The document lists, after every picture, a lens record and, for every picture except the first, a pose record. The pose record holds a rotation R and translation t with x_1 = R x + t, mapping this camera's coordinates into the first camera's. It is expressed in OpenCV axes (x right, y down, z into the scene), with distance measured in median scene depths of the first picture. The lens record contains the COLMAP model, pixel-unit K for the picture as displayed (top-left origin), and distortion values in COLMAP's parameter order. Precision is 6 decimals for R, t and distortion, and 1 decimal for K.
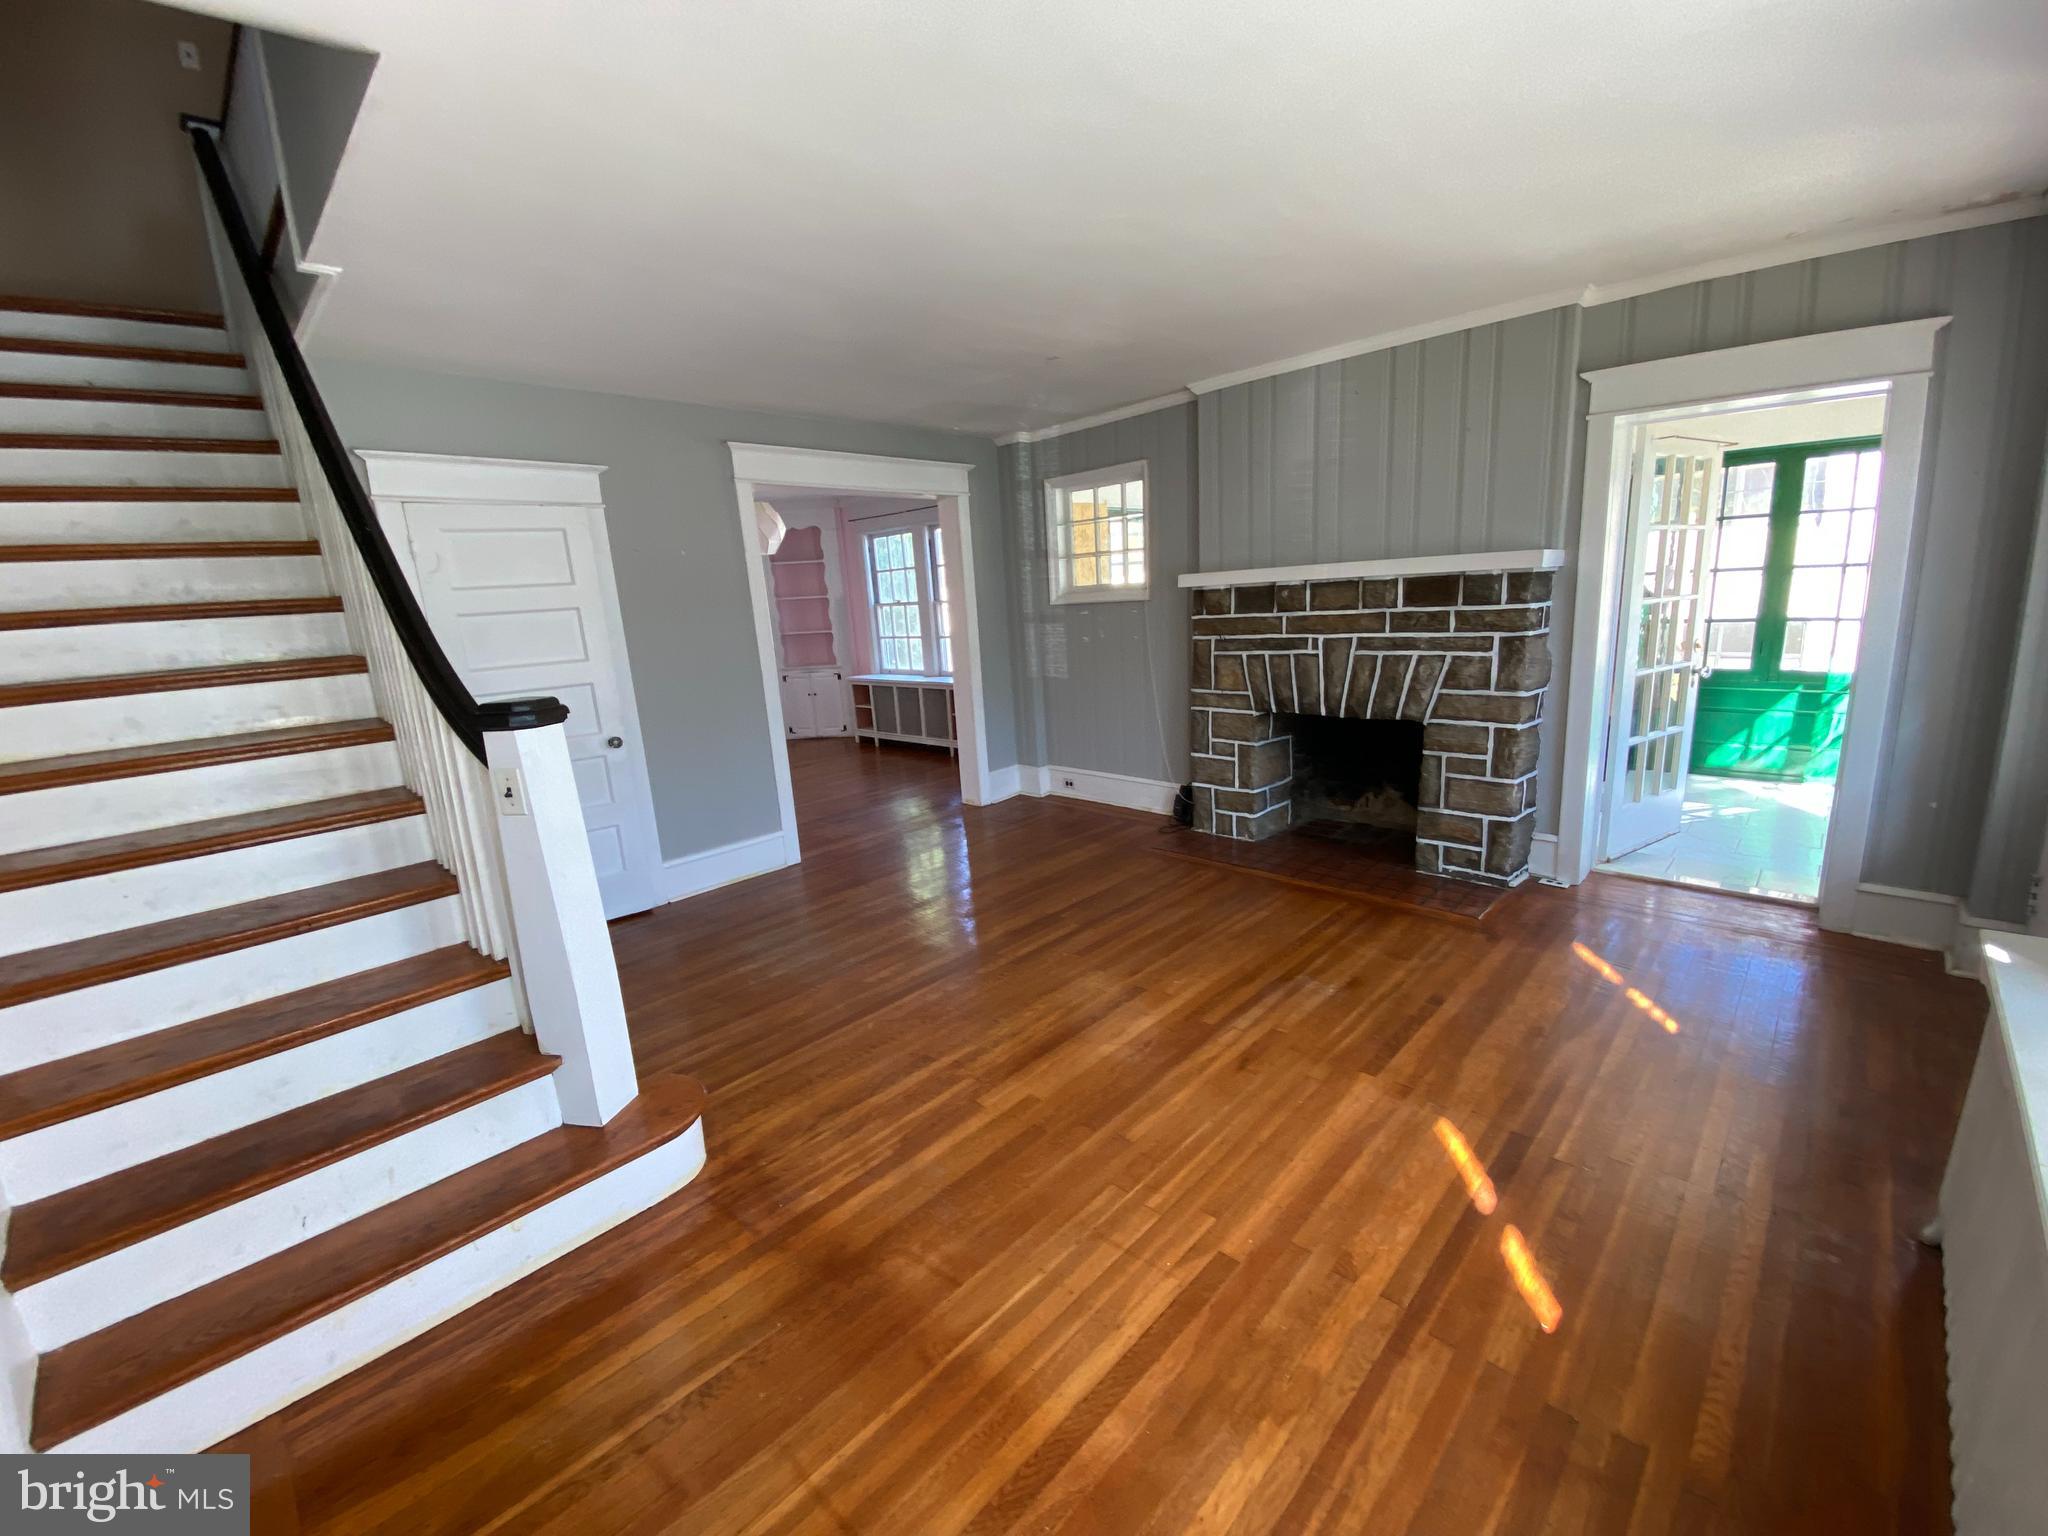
lens RADIAL K [[830.6, 0, 1024.3], [0, 830.6, 766.2], [0, 0, 1]] dist [0.000769, 0.000004]
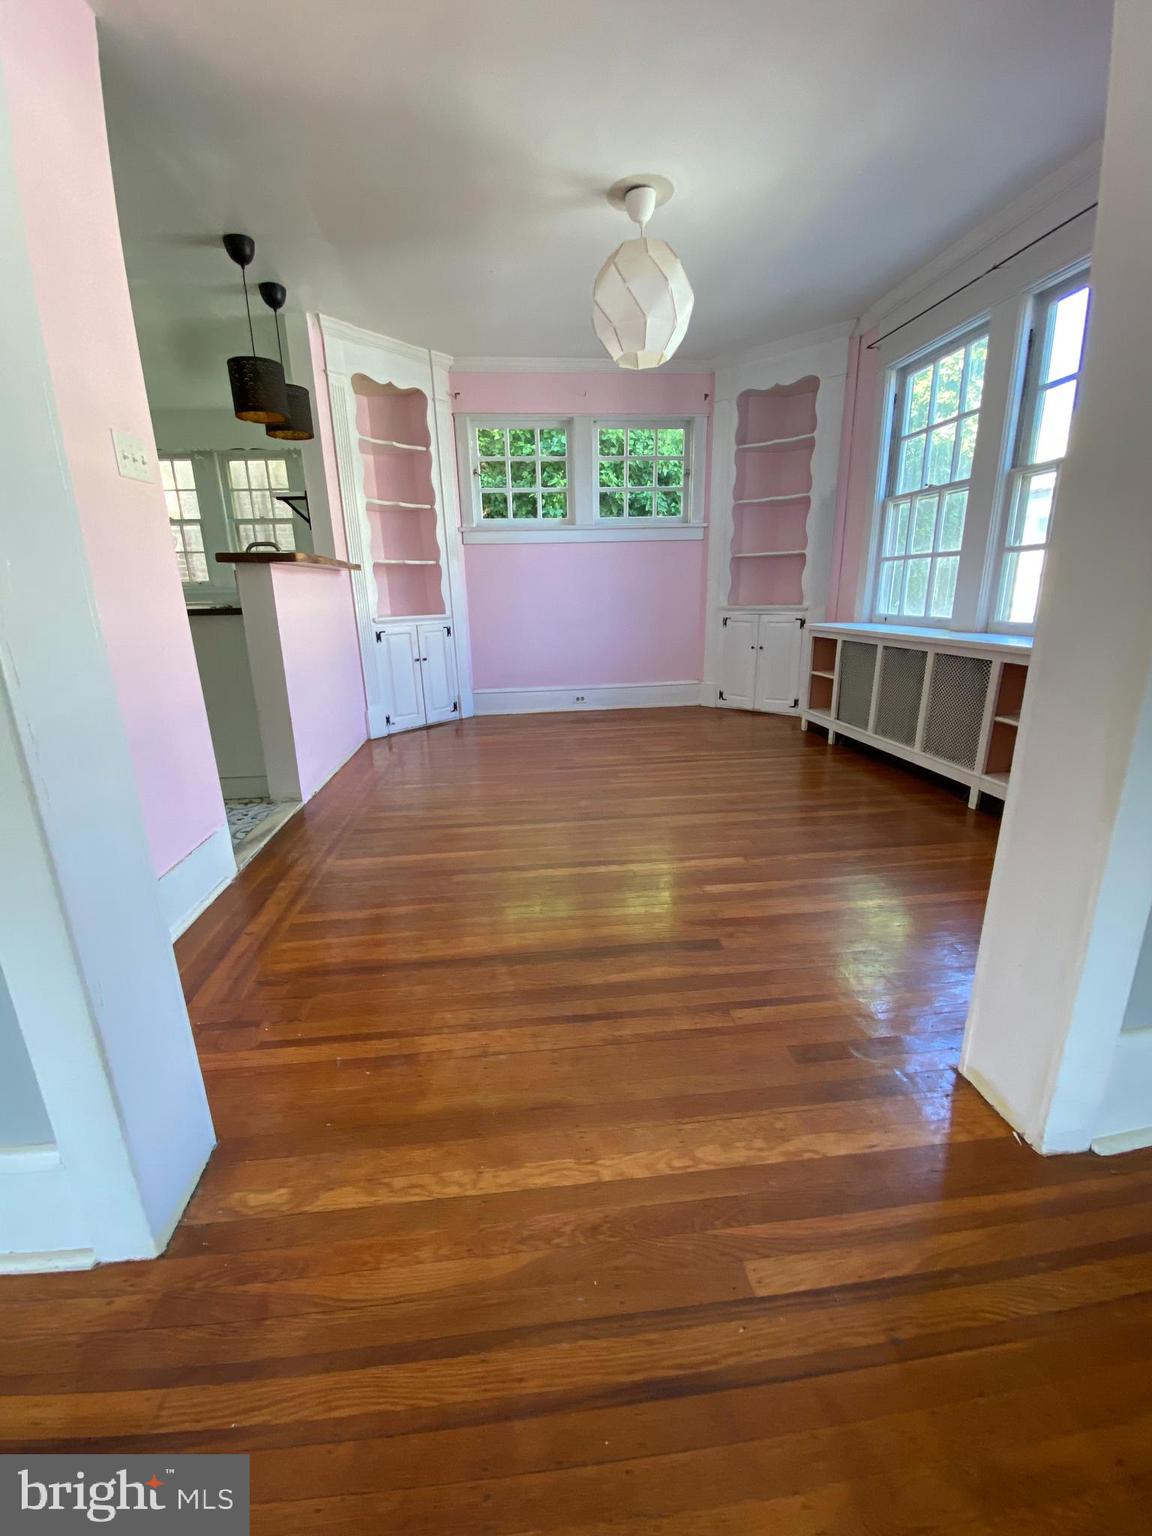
lens RADIAL K [[623.0, 0, 567.4], [0, 623.0, 768.4], [0, 0, 1]] dist [0.000769, 0.000004]
pose [[0.769755, 0.212235, -0.602024, -0.050387], [-0.152875, 0.976957, 0.148944, -0.044199], [0.619763, -0.022615, 0.784463, 0.532642]]
